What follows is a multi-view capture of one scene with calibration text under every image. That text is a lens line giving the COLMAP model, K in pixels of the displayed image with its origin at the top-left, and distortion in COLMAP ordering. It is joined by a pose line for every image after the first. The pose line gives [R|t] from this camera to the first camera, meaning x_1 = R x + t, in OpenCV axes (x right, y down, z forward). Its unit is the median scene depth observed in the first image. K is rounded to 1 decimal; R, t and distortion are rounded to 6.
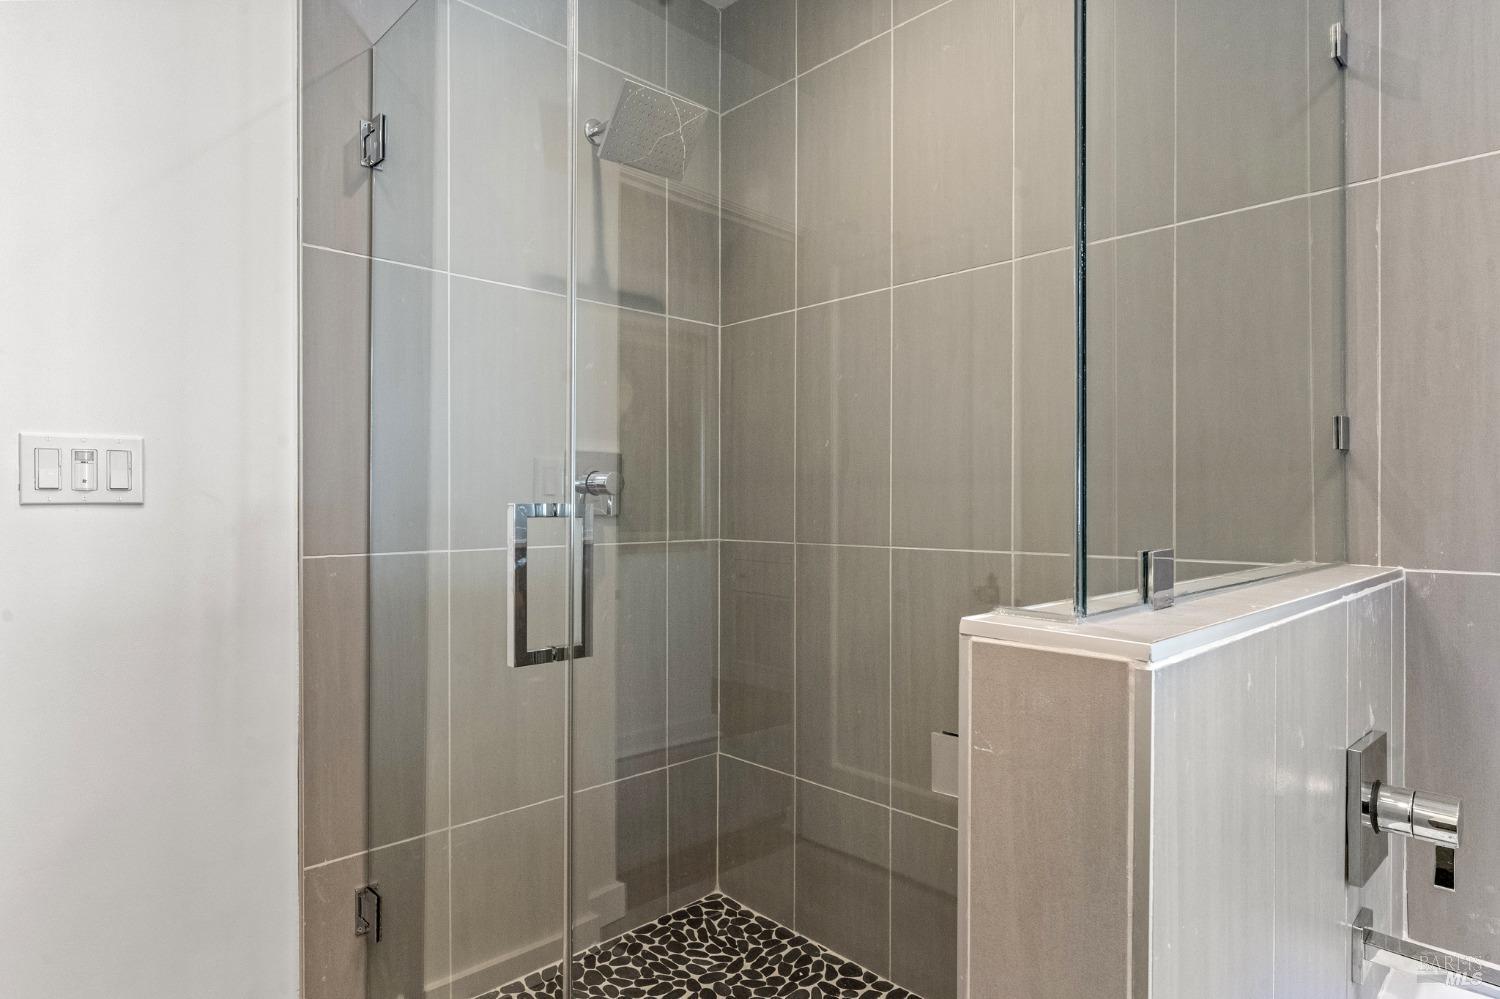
lens RADIAL K [[836.4, 0, 745.2], [0, 836.4, 505.1], [0, 0, 1]] dist [-0.000862, -0.001017]
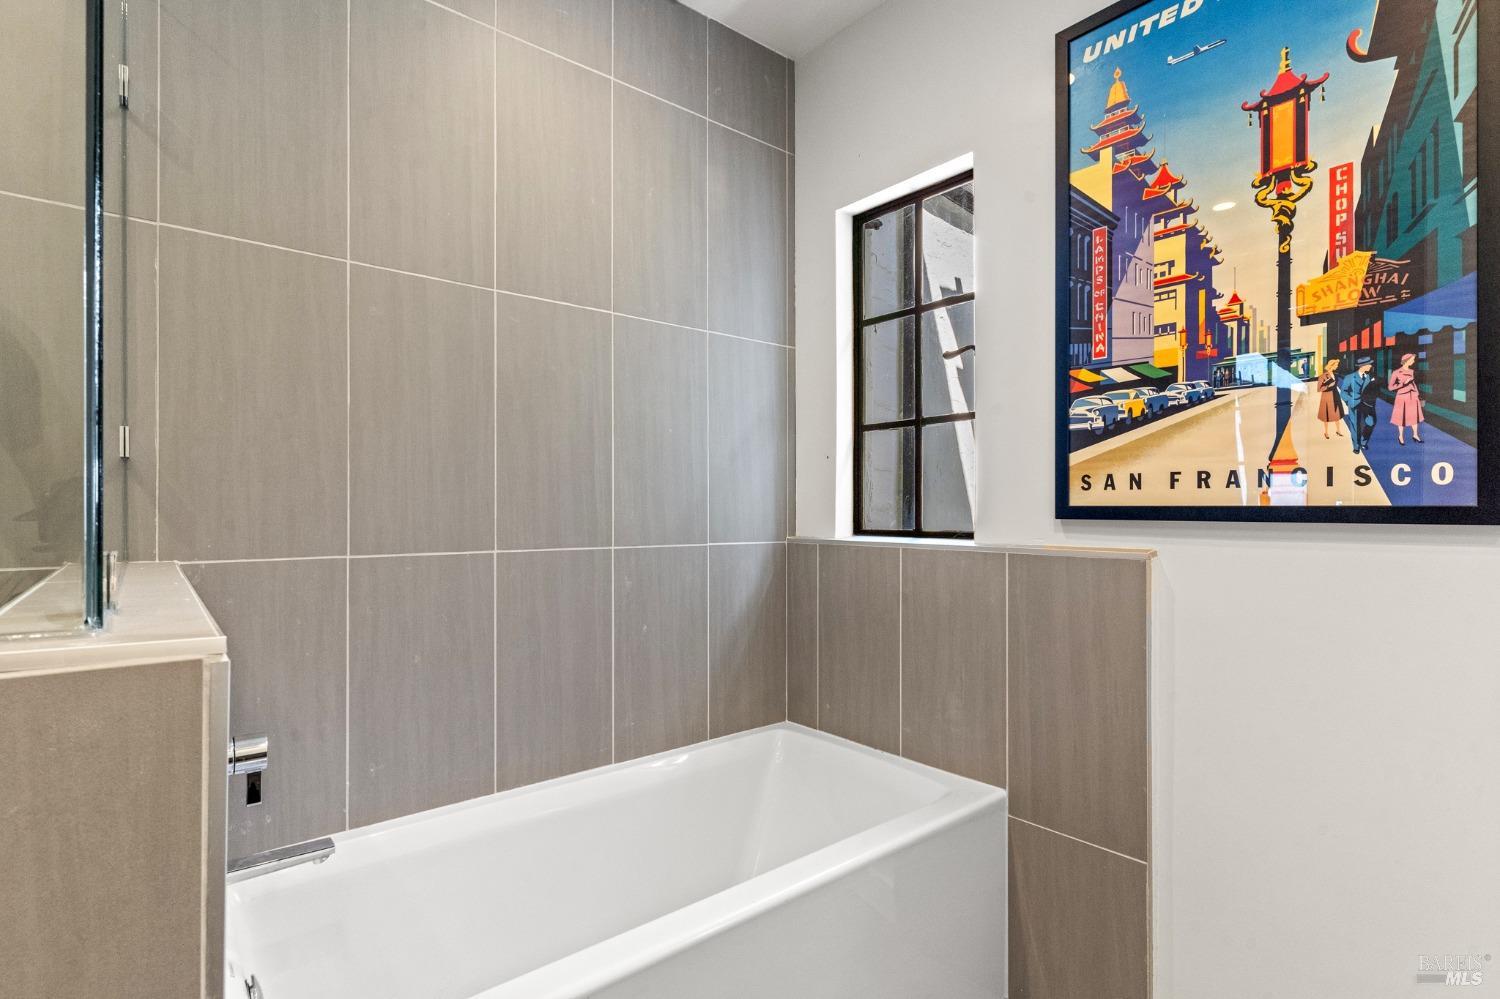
lens RADIAL K [[730.9, 0, 747.2], [0, 730.9, 509.2], [0, 0, 1]] dist [0.005863, -0.002829]
pose [[0.064828, -0.001793, 0.997895, -0.401120], [0.002476, 0.999996, 0.001636, 0.003508], [-0.997893, 0.002365, 0.064832, 0.269956]]
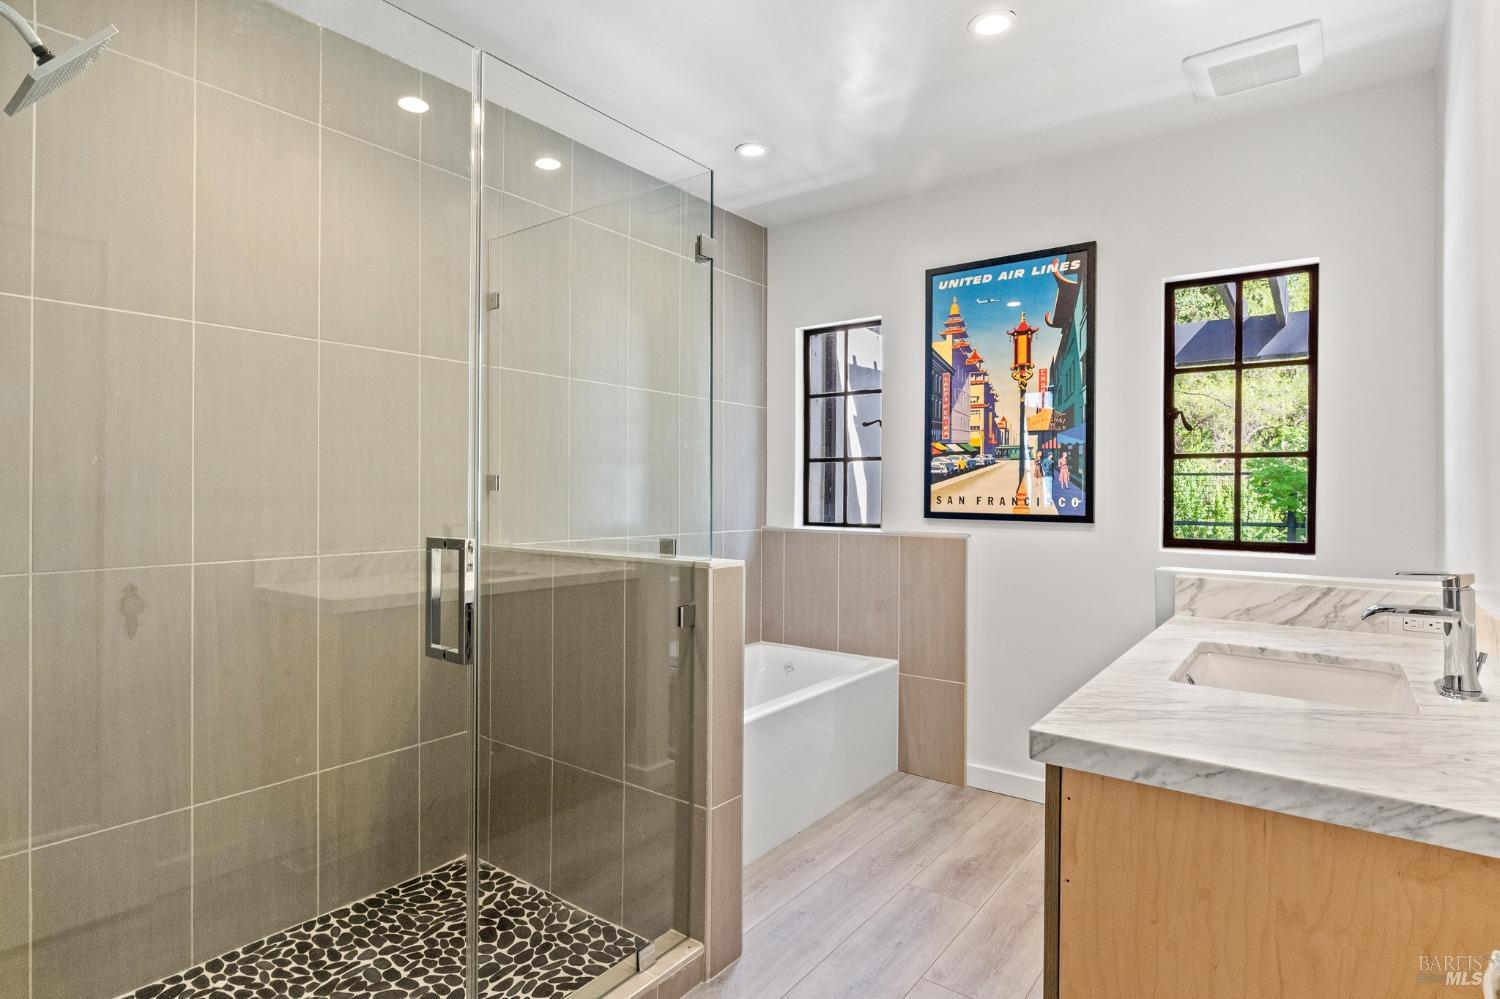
lens RADIAL K [[780.0, 0, 747.6], [0, 780.0, 492.4], [0, 0, 1]] dist [-0.011105, -0.000479]
pose [[-0.157252, -0.000080, 0.987559, -1.214163], [-0.006997, 0.999975, -0.001033, -0.037005], [-0.987534, -0.007072, -0.157248, 0.641876]]
